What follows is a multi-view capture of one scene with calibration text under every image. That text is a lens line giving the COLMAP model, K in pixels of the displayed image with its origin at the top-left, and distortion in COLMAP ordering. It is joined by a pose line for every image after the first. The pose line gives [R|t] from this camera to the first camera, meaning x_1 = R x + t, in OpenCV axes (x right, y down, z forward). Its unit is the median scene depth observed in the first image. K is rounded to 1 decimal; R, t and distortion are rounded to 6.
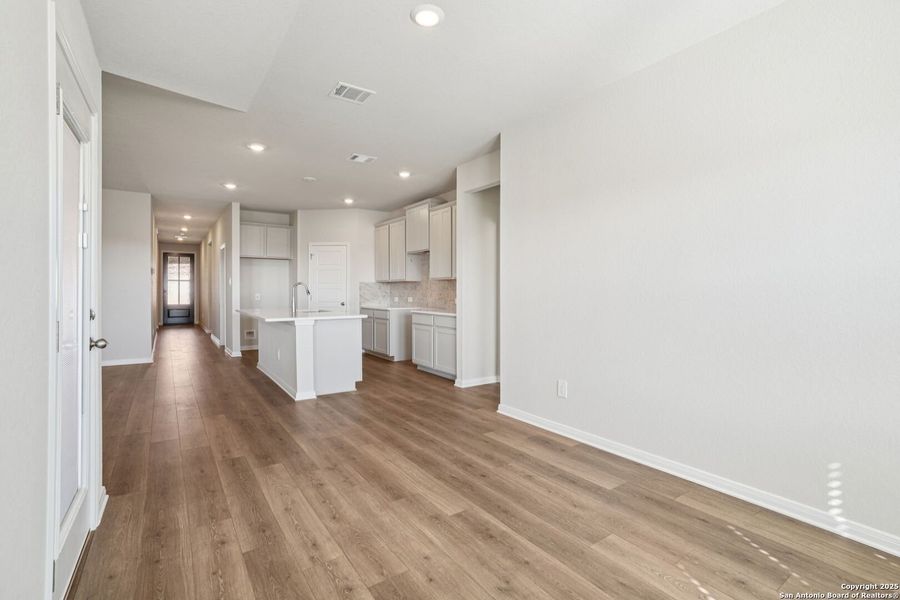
lens RADIAL K [[419.3, 0, 454.3], [0, 419.3, 294.1], [0, 0, 1]] dist [-0.061662, 0.025431]
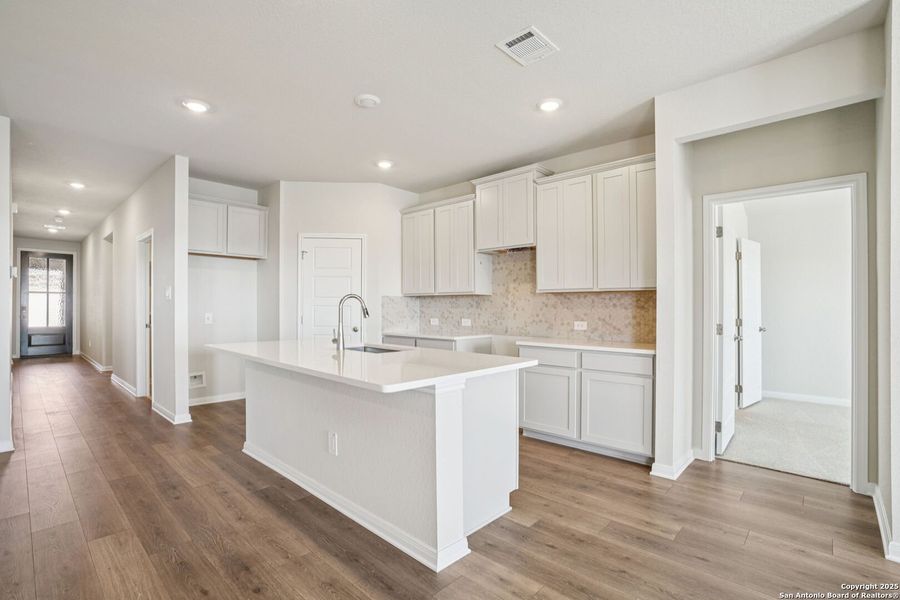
lens RADIAL K [[424.0, 0, 444.5], [0, 424.0, 305.2], [0, 0, 1]] dist [-0.063946, 0.026711]
pose [[0.980029, 0.003191, 0.198829, -0.282518], [-0.000267, 0.999891, -0.014729, -0.004336], [-0.198854, 0.014381, 0.979924, 0.357613]]
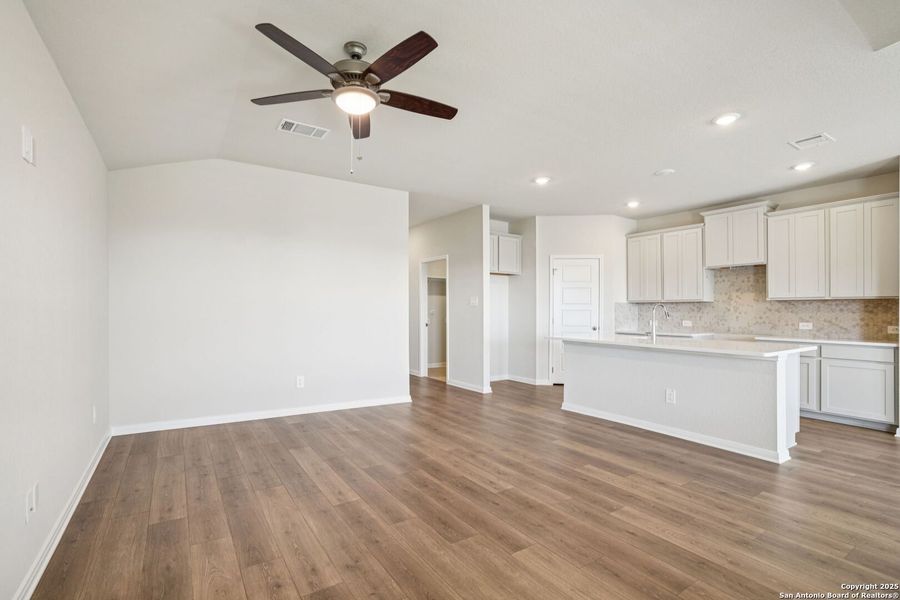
lens RADIAL K [[424.0, 0, 444.5], [0, 424.0, 305.2], [0, 0, 1]] dist [-0.063946, 0.026711]
pose [[0.999431, 0.004799, -0.033375, -0.581687], [-0.005649, 0.999661, -0.025428, 0.000463], [0.033242, 0.025602, 0.999119, 0.157285]]
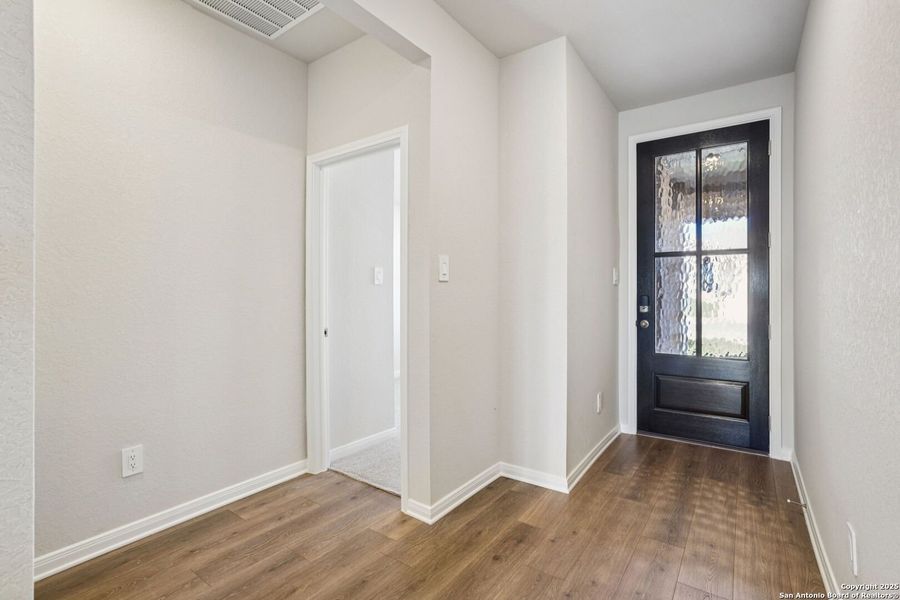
lens RADIAL K [[424.0, 0, 444.5], [0, 424.0, 305.2], [0, 0, 1]] dist [-0.063946, 0.026711]
pose [[0.335194, 0.000887, -0.942149, -0.910582], [-0.008358, 0.999963, -0.002032, -0.004767], [0.942112, 0.008556, 0.335189, 1.432776]]
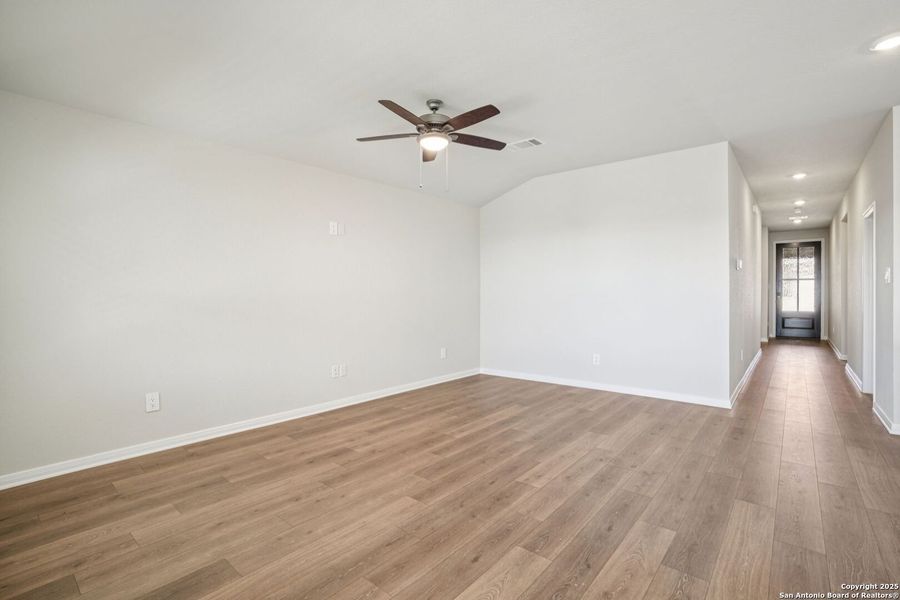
lens RADIAL K [[419.3, 0, 454.3], [0, 419.3, 294.1], [0, 0, 1]] dist [-0.061662, 0.025431]
pose [[0.253230, 0.001537, -0.967405, -0.215592], [-0.007110, 0.999975, -0.000272, -0.004067], [0.967380, 0.006947, 0.253234, 0.388979]]
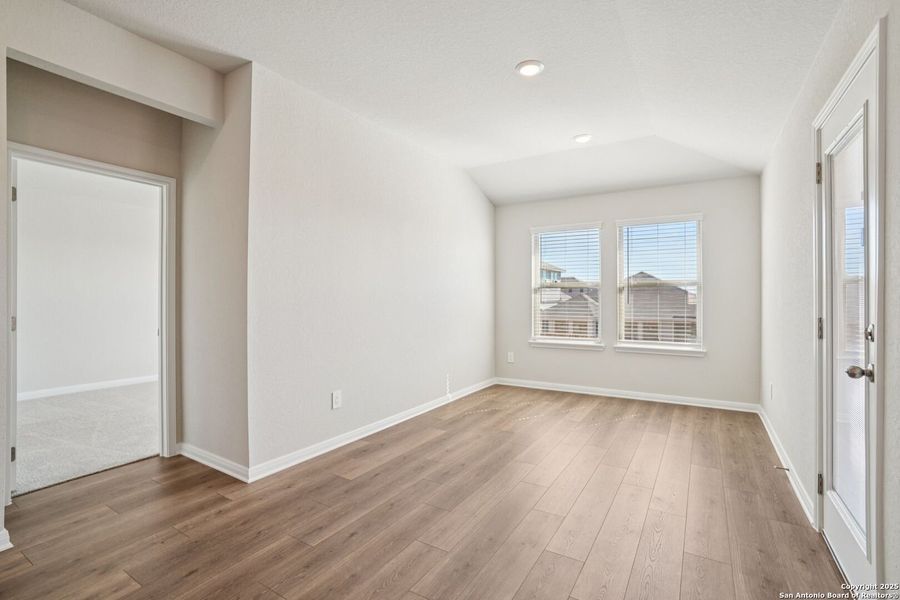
lens RADIAL K [[419.3, 0, 454.3], [0, 419.3, 294.1], [0, 0, 1]] dist [-0.061662, 0.025431]
pose [[-0.398504, 0.001271, 0.917166, -0.345858], [0.009870, 0.999947, 0.002903, -0.006860], [-0.917113, 0.010209, -0.398496, 0.539620]]
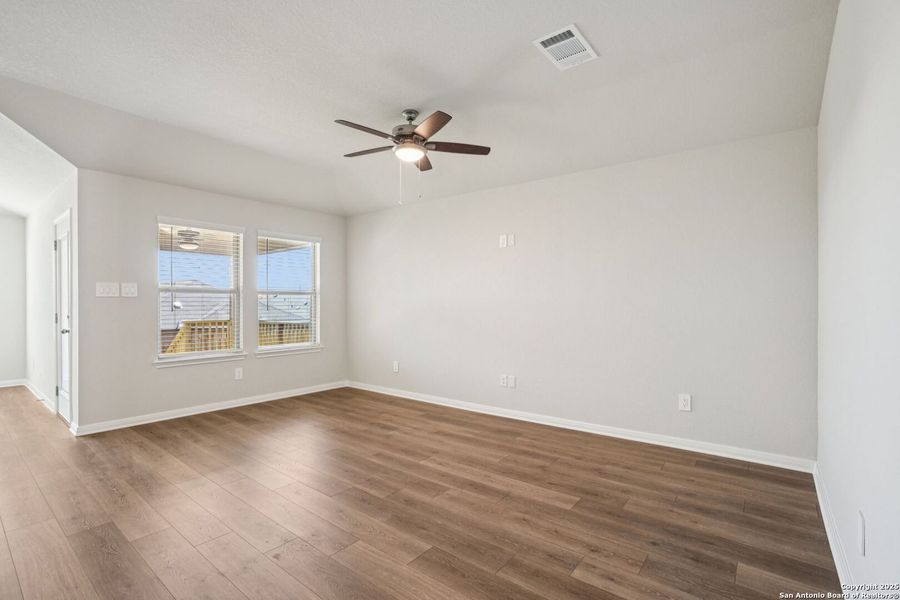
lens RADIAL K [[424.0, 0, 444.5], [0, 424.0, 305.2], [0, 0, 1]] dist [-0.063946, 0.026711]
pose [[-0.962162, -0.000772, -0.272477, -0.573482], [-0.004401, 0.999910, 0.012706, -0.008627], [0.272442, 0.013424, -0.962079, 0.927170]]
